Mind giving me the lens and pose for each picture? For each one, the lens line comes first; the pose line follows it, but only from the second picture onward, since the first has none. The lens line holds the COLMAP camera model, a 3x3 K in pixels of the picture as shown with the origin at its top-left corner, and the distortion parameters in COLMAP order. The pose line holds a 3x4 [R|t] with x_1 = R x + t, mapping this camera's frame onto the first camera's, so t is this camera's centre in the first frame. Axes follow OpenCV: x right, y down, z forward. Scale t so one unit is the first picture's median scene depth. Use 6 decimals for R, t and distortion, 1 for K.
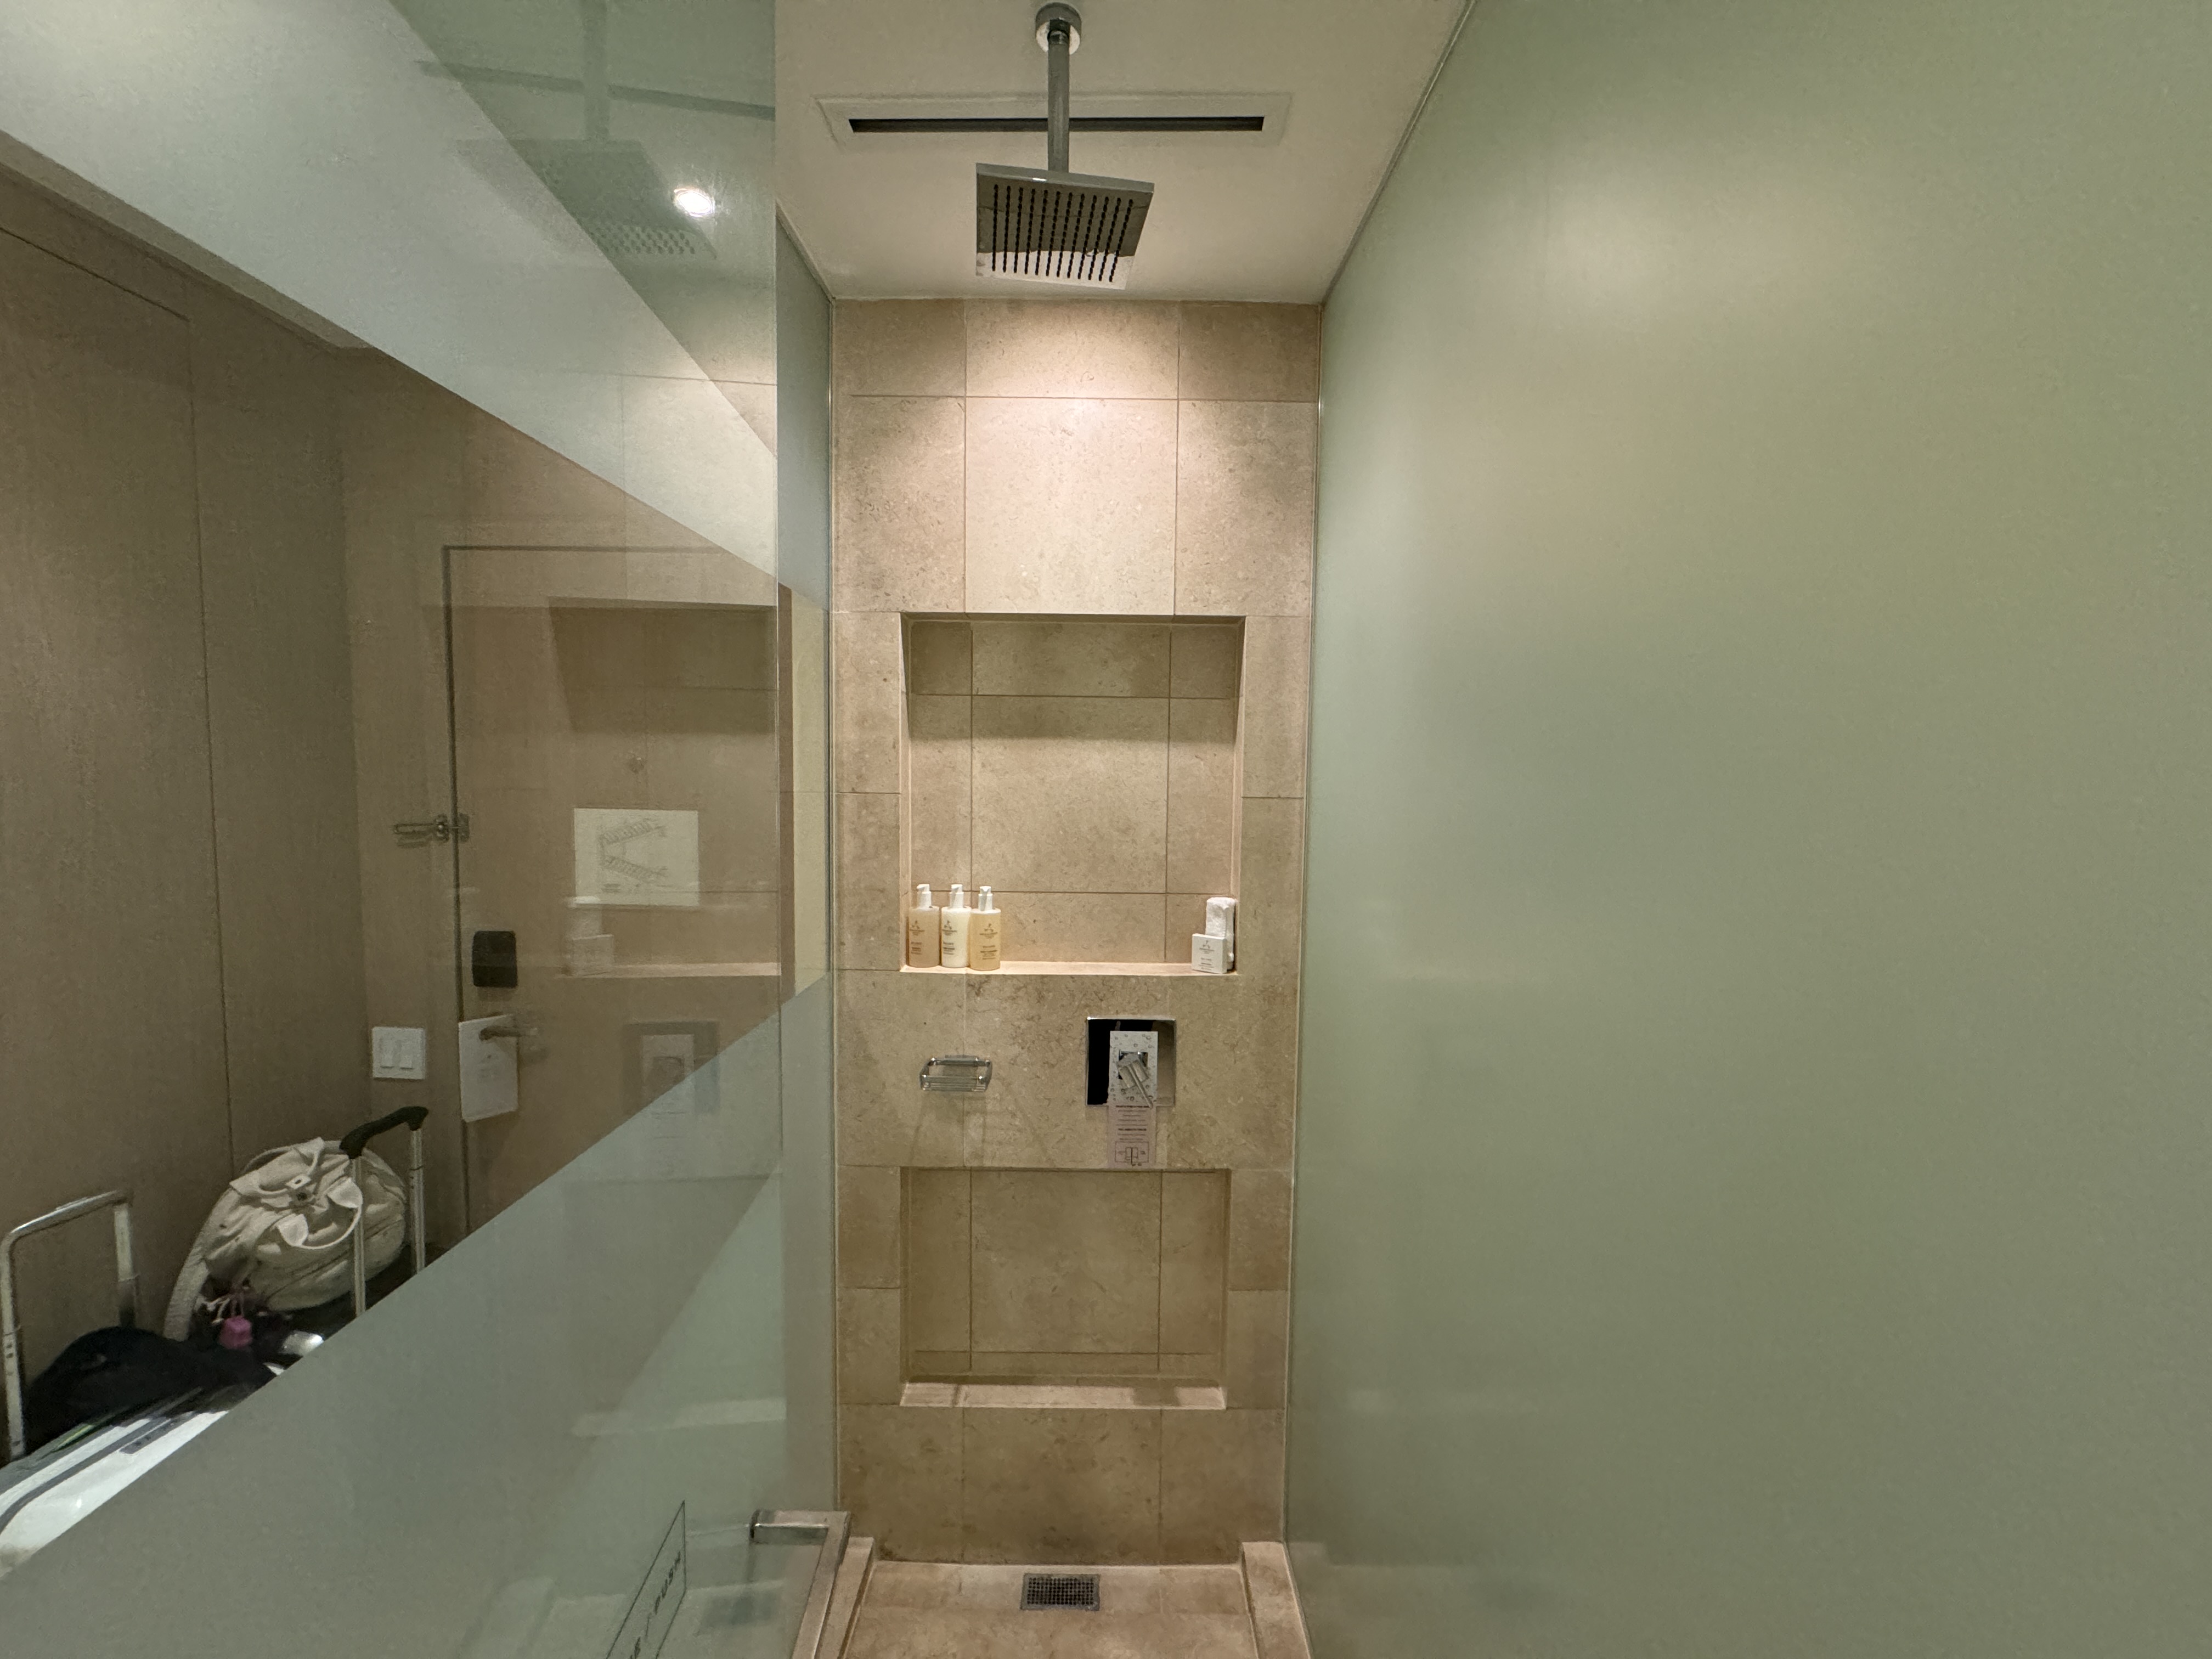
lens RADIAL K [[879.9, 0, 1105.0], [0, 879.9, 832.8], [0, 0, 1]] dist [-0.004744, 0.000554]
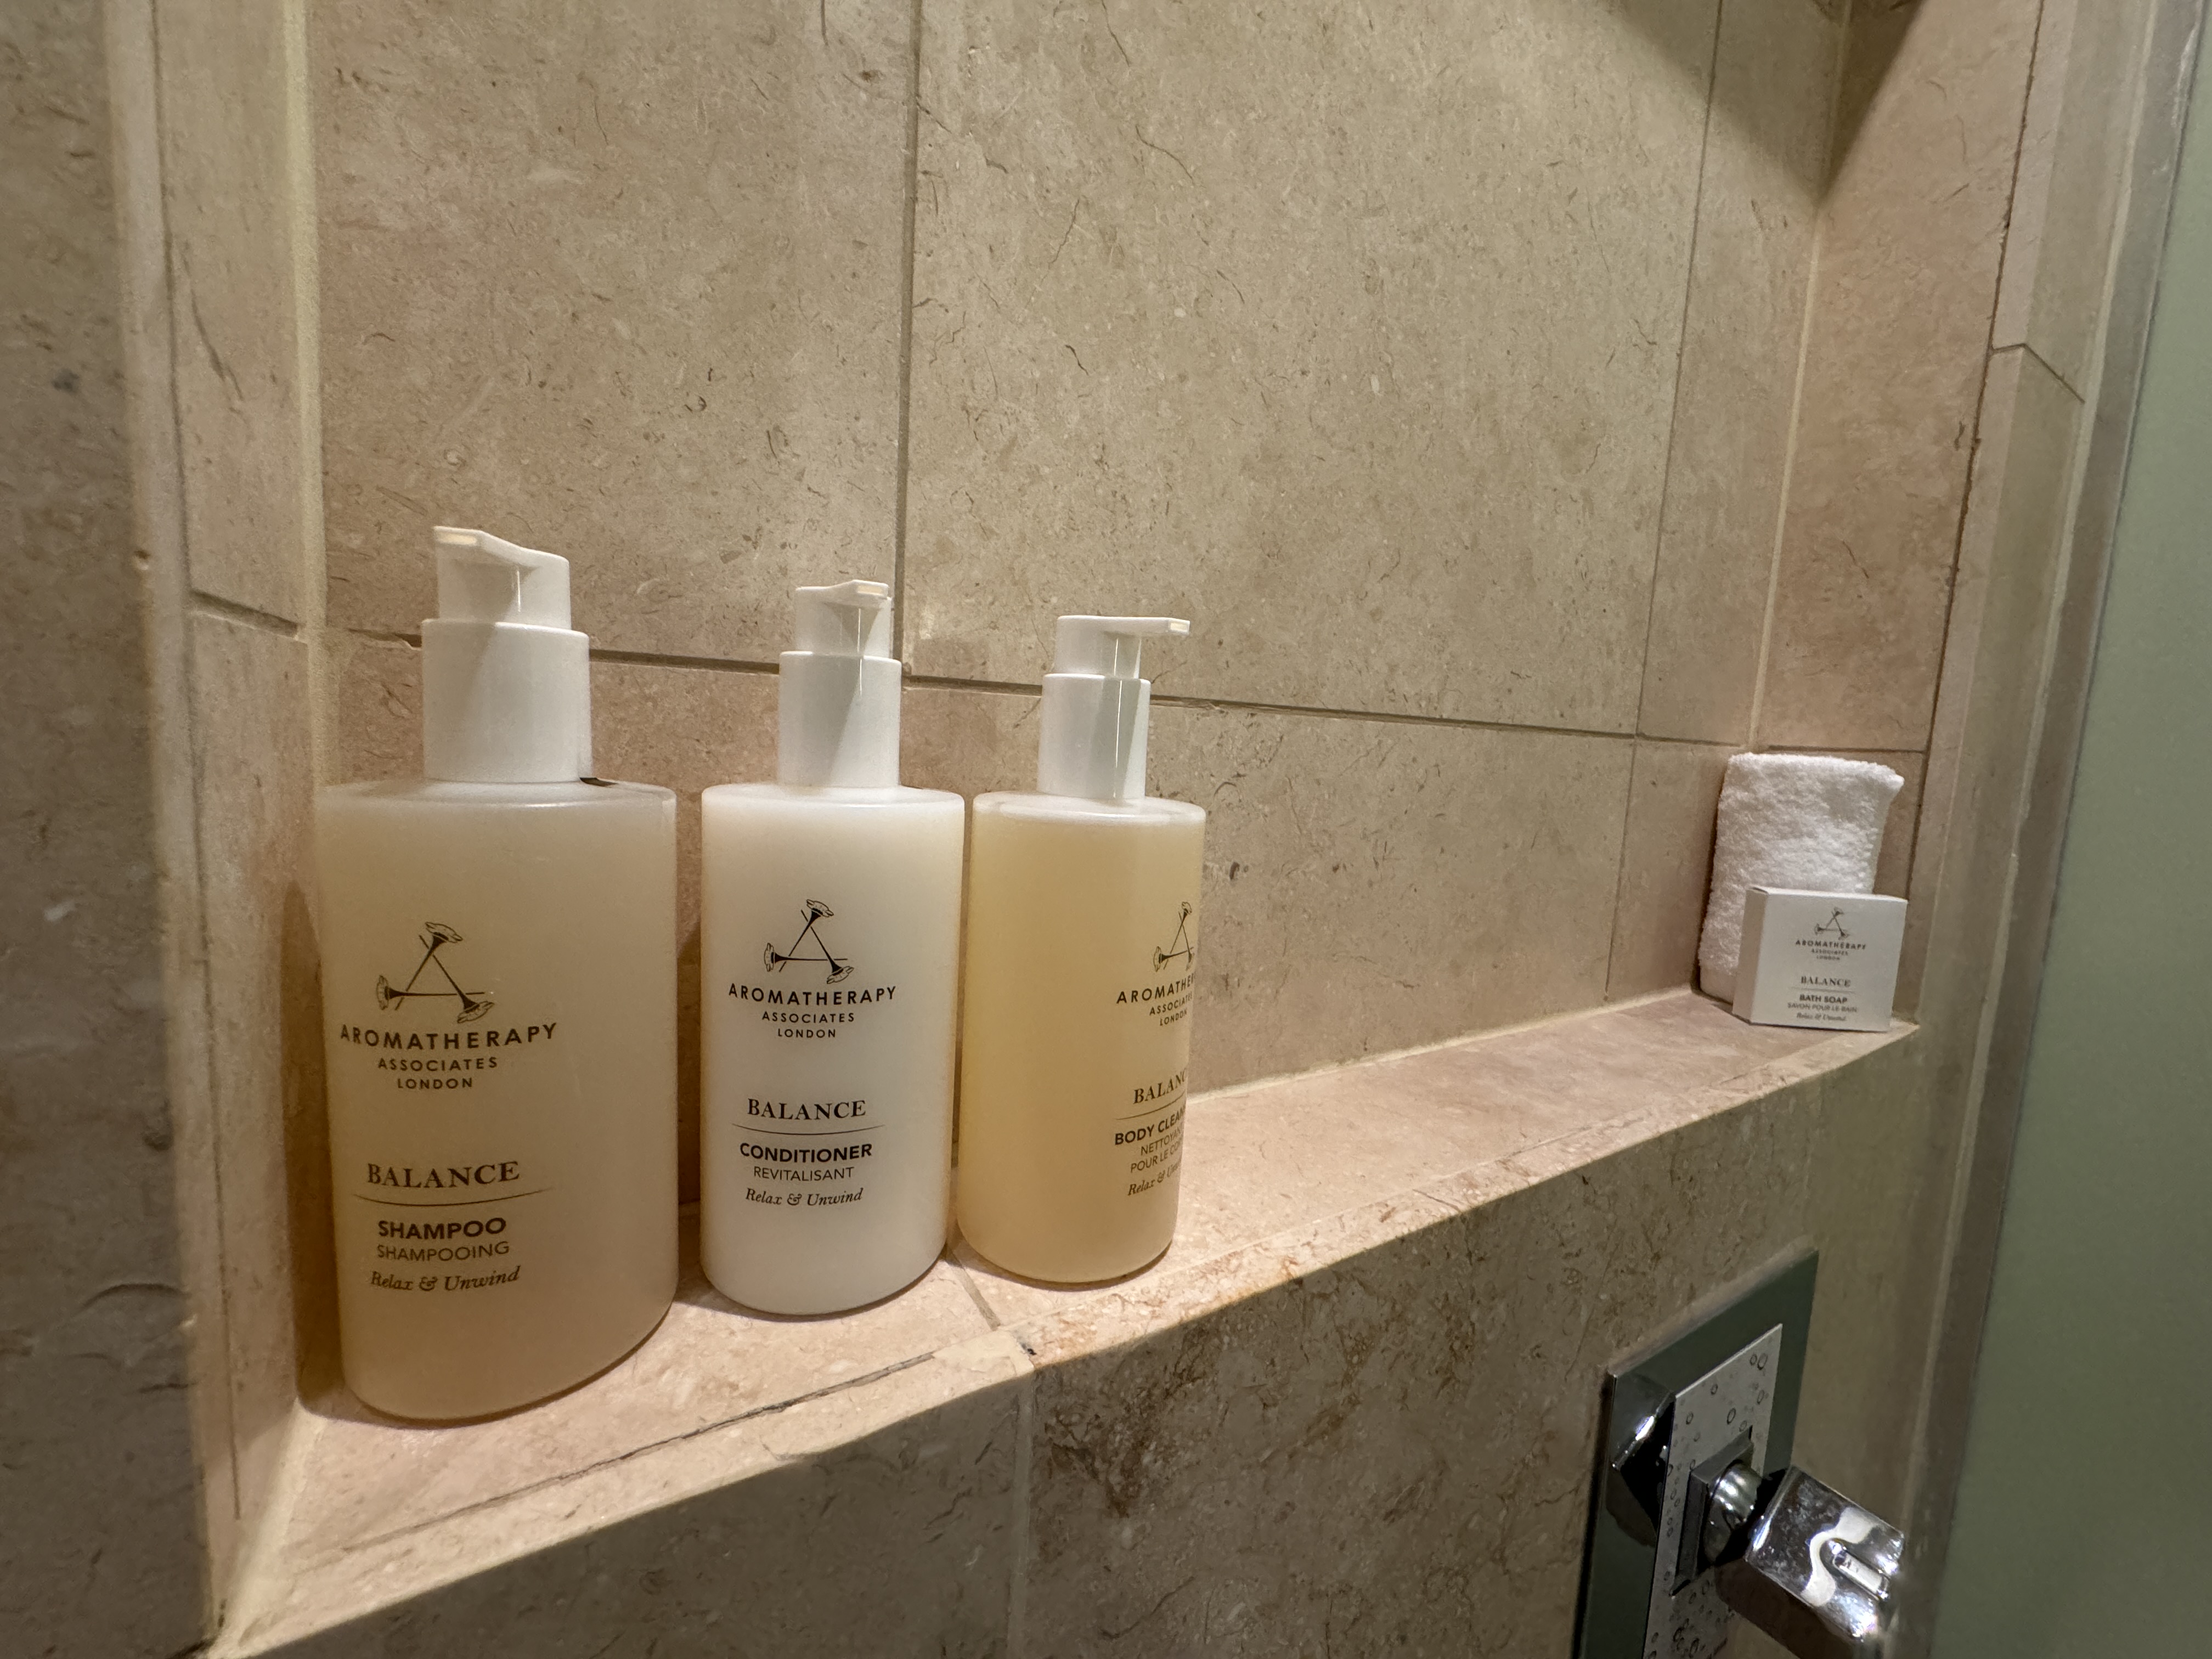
lens RADIAL K [[879.9, 0, 1100.0], [0, 879.9, 825.8], [0, 0, 1]] dist [-0.004744, 0.000554]
pose [[0.852199, -0.022665, 0.522726, -0.200670], [-0.014677, 0.997633, 0.067185, 0.081448], [-0.523011, -0.064927, 0.849849, 0.879812]]
